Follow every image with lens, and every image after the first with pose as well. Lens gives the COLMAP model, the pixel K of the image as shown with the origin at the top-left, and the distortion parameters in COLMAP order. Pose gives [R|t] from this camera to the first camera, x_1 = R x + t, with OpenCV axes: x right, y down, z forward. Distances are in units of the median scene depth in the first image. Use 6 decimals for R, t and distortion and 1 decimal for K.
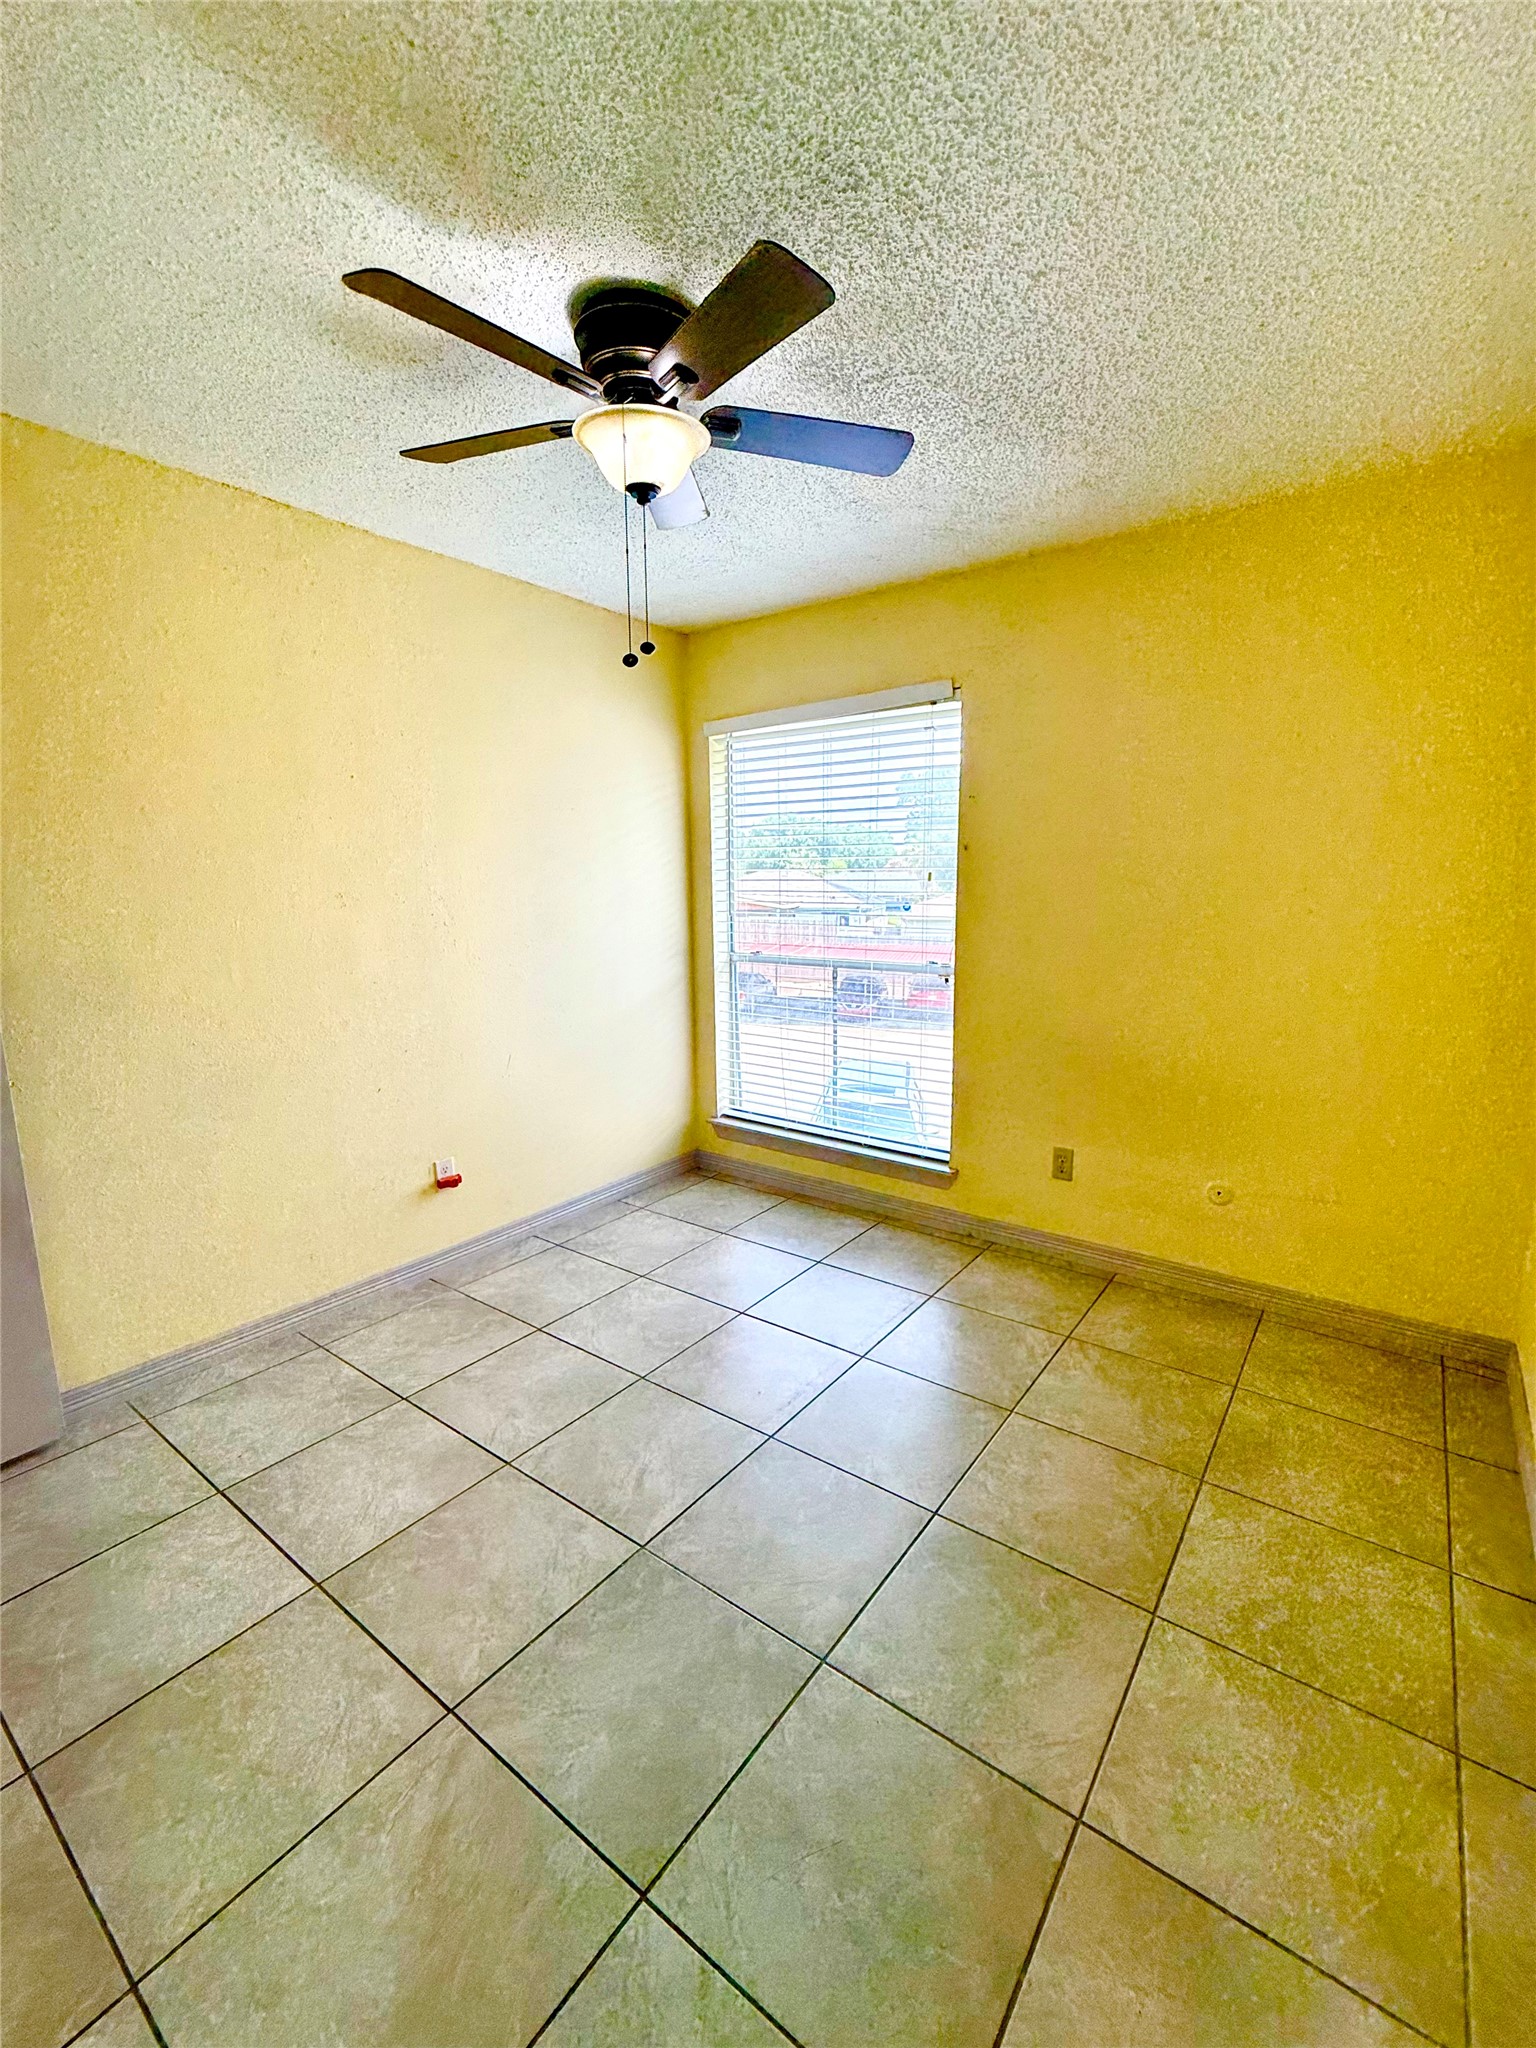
lens RADIAL K [[868.9, 0, 769.7], [0, 868.9, 1026.6], [0, 0, 1]] dist [0.001033, -0.000103]
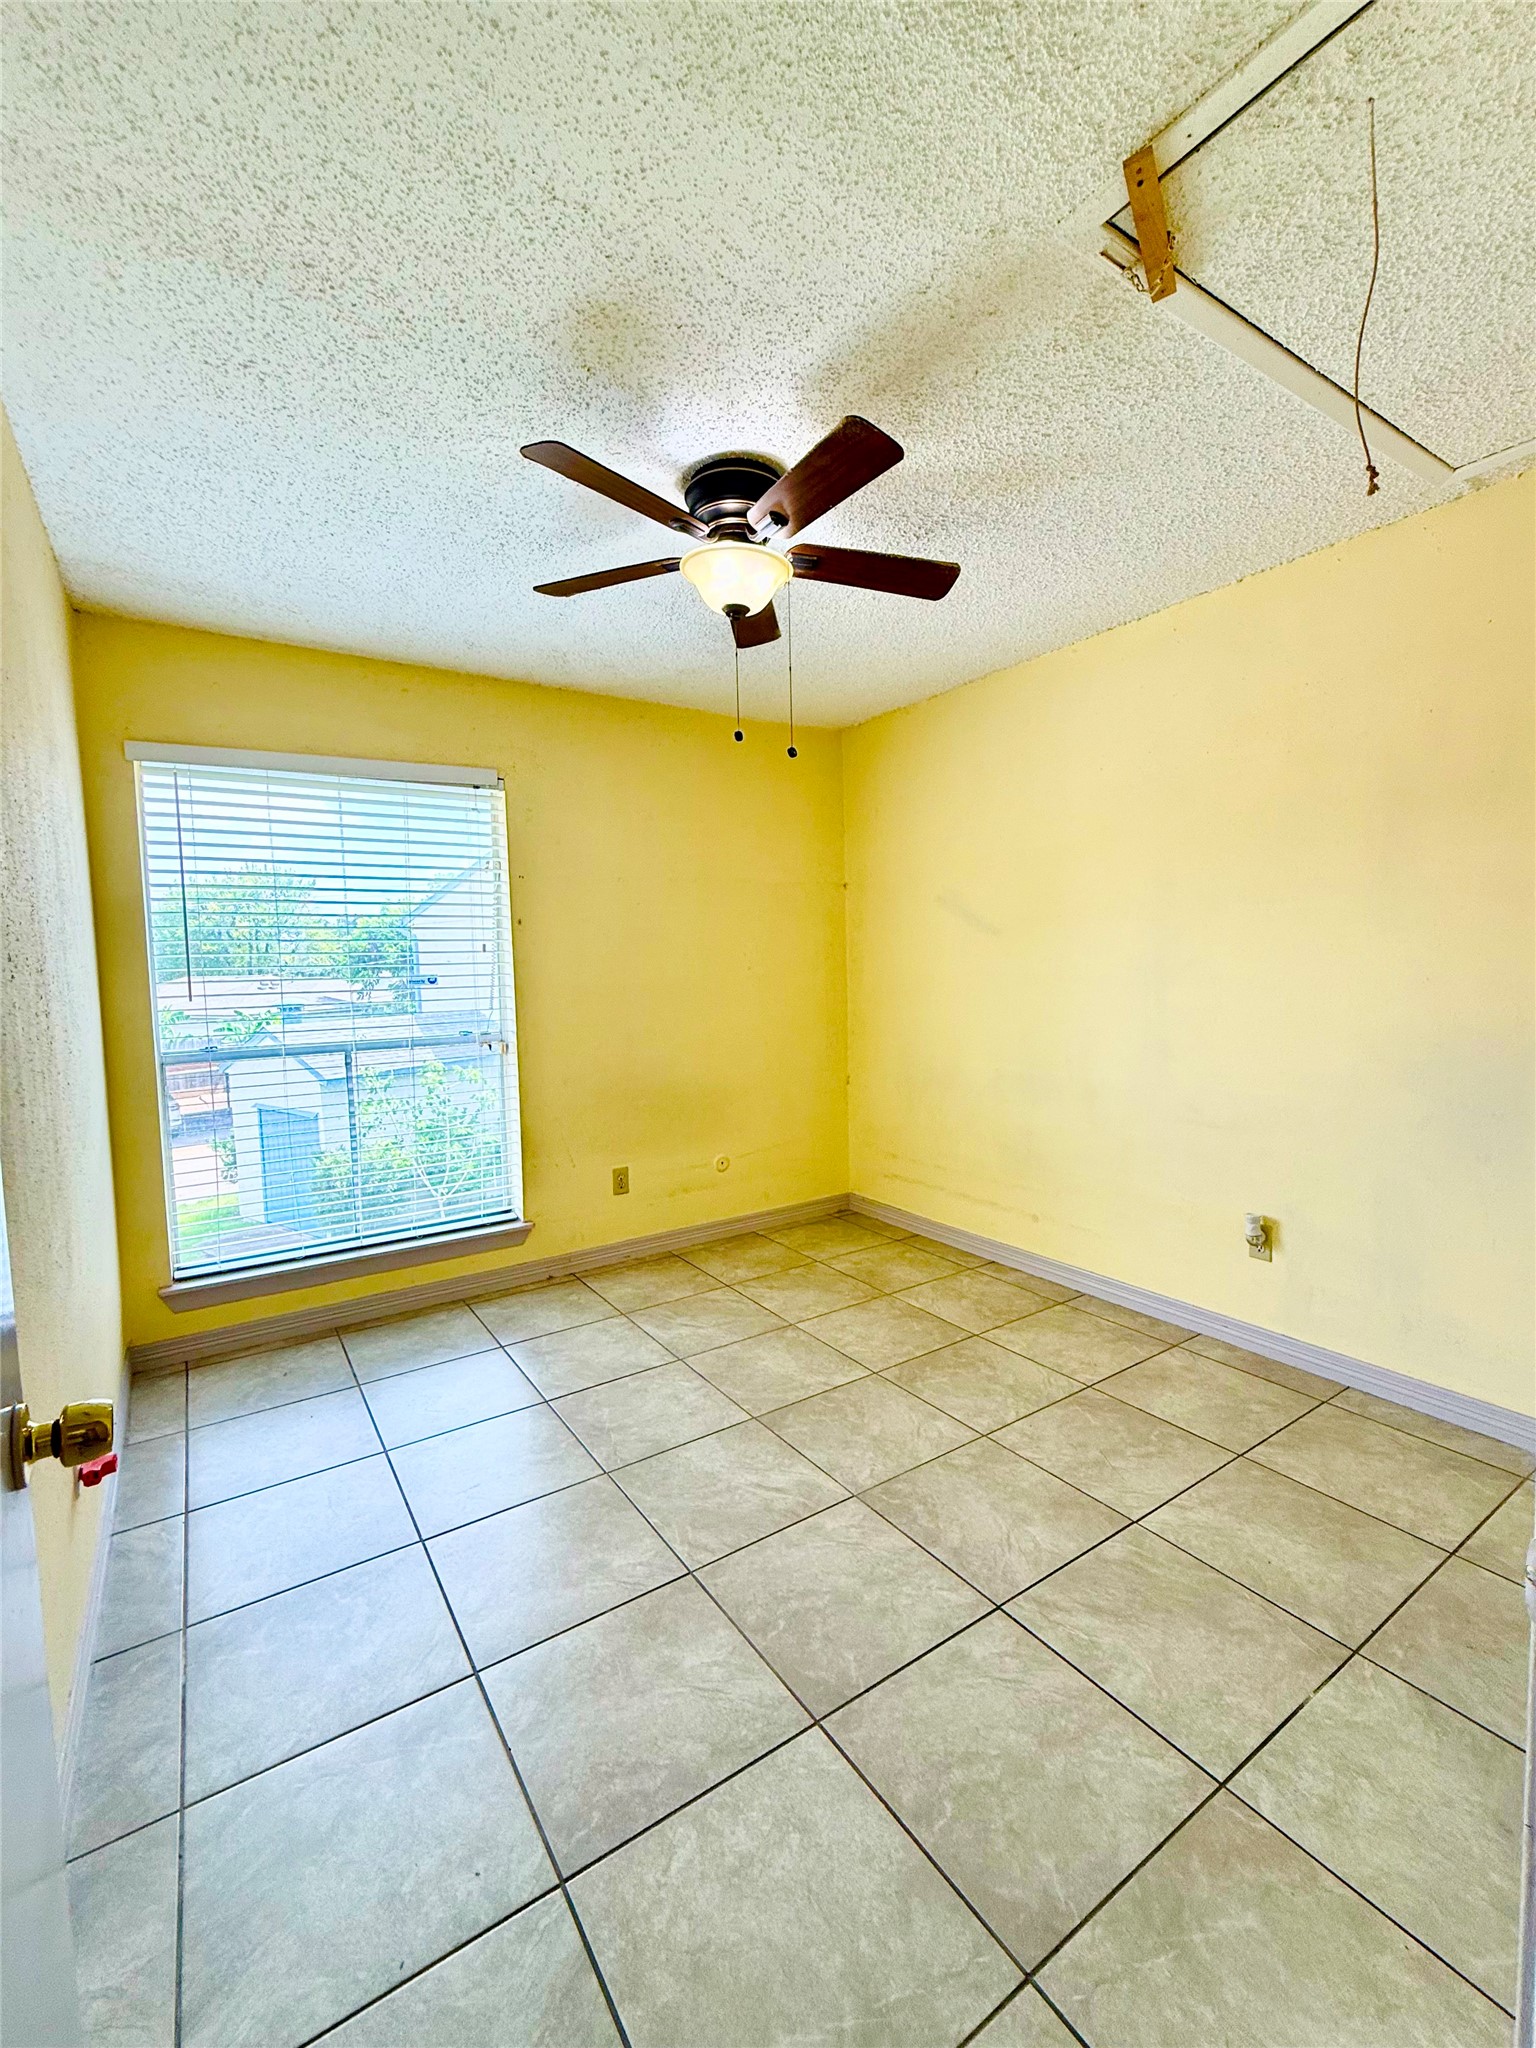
lens RADIAL K [[868.9, 0, 769.7], [0, 868.9, 1026.6], [0, 0, 1]] dist [0.001033, -0.000103]
pose [[0.337063, -0.072681, 0.938672, -0.807166], [0.180326, 0.983541, 0.011403, -0.034657], [-0.924051, 0.165424, 0.344621, 0.393581]]
